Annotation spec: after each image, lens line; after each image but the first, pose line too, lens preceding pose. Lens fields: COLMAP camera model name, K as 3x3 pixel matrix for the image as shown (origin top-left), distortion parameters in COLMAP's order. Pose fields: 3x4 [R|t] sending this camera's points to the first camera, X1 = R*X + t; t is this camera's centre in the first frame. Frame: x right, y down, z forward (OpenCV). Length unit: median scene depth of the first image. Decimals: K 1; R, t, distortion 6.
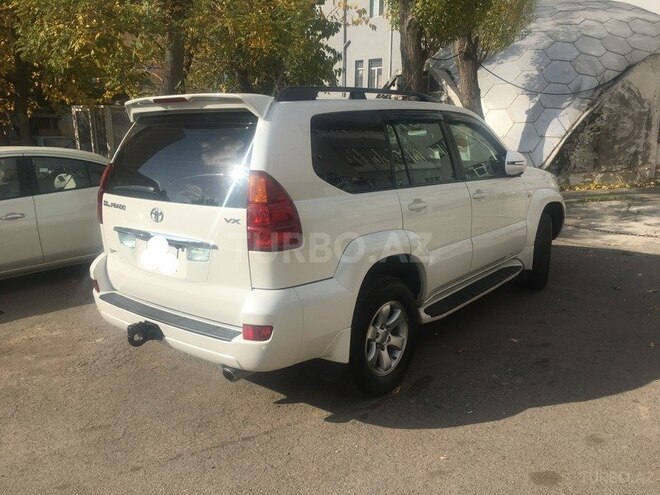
lens RADIAL K [[557.2, 0, 330.0], [0, 557.2, 247.5], [0, 0, 1]] dist [0.070809, -0.088106]
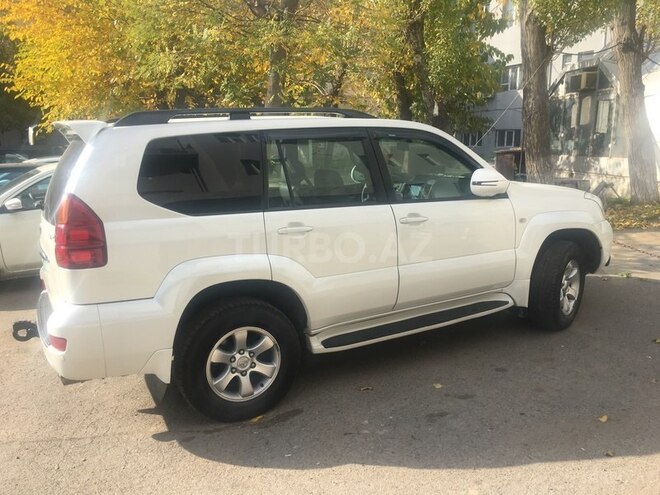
lens RADIAL K [[557.2, 0, 330.0], [0, 557.2, 247.5], [0, 0, 1]] dist [0.070809, -0.088106]
pose [[0.924794, 0.062330, -0.375329, 0.579103], [-0.063541, 0.997937, 0.009163, -0.057702], [0.375125, 0.015375, 0.926847, 0.141998]]
